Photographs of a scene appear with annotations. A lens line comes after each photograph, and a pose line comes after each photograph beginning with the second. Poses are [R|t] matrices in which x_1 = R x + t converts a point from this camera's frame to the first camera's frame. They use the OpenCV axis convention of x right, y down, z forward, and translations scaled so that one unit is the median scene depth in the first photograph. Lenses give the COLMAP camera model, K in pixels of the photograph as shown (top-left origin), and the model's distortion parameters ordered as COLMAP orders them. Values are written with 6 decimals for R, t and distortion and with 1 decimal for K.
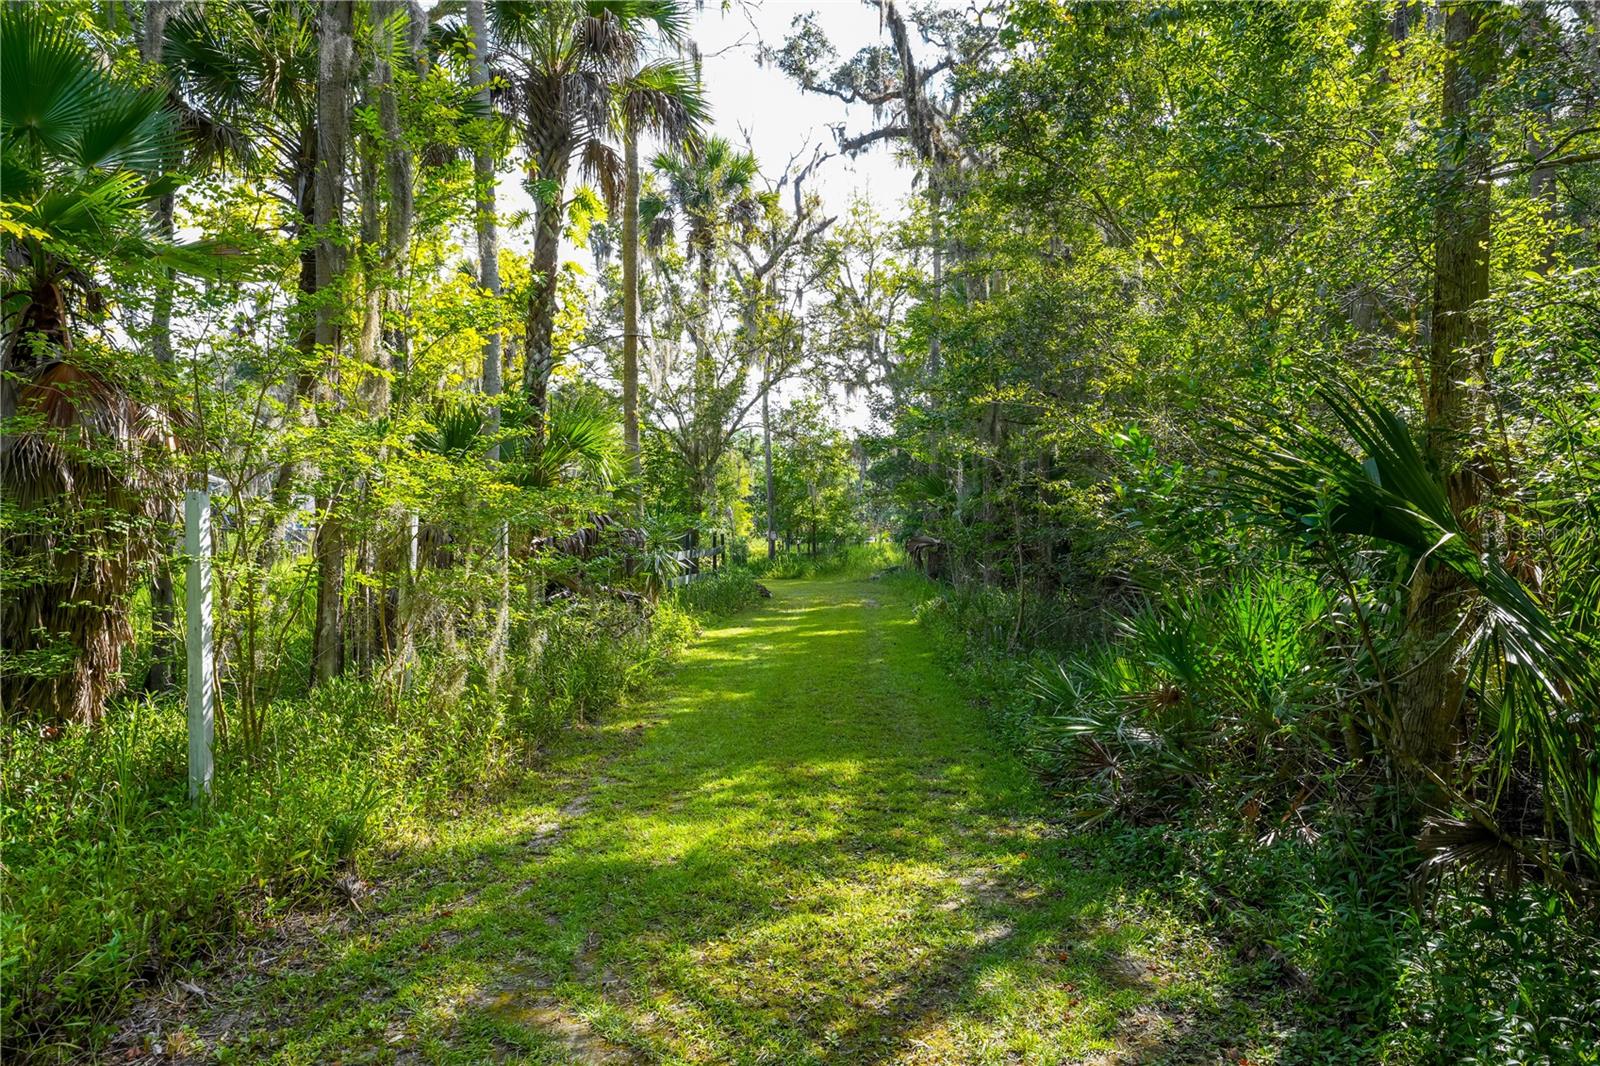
lens RADIAL K [[1106.7, 0, 800.0], [0, 1106.7, 533.0], [0, 0, 1]] dist [-0.000048, -0.000005]
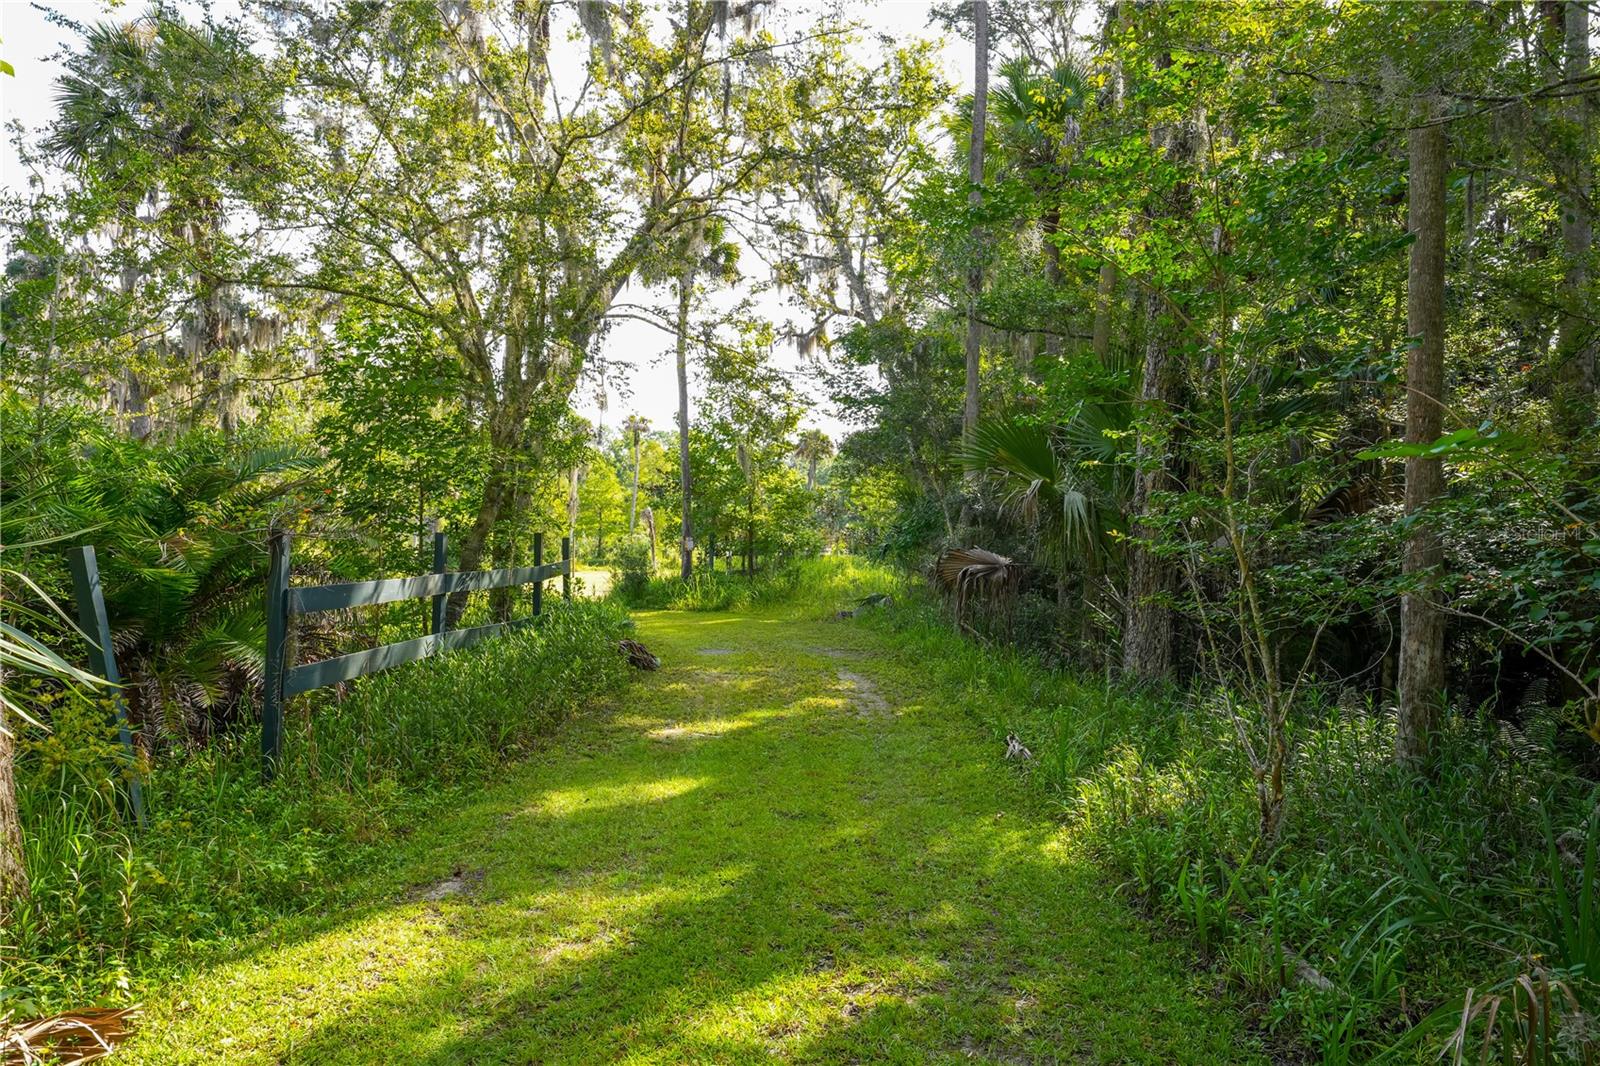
lens RADIAL K [[1106.7, 0, 800.0], [0, 1106.7, 533.0], [0, 0, 1]] dist [-0.000048, -0.000005]
pose [[0.998438, 0.017938, 0.052911, 0.007284], [-0.017448, 0.999801, -0.009717, 0.001311], [-0.053075, 0.008779, 0.998552, 0.345492]]
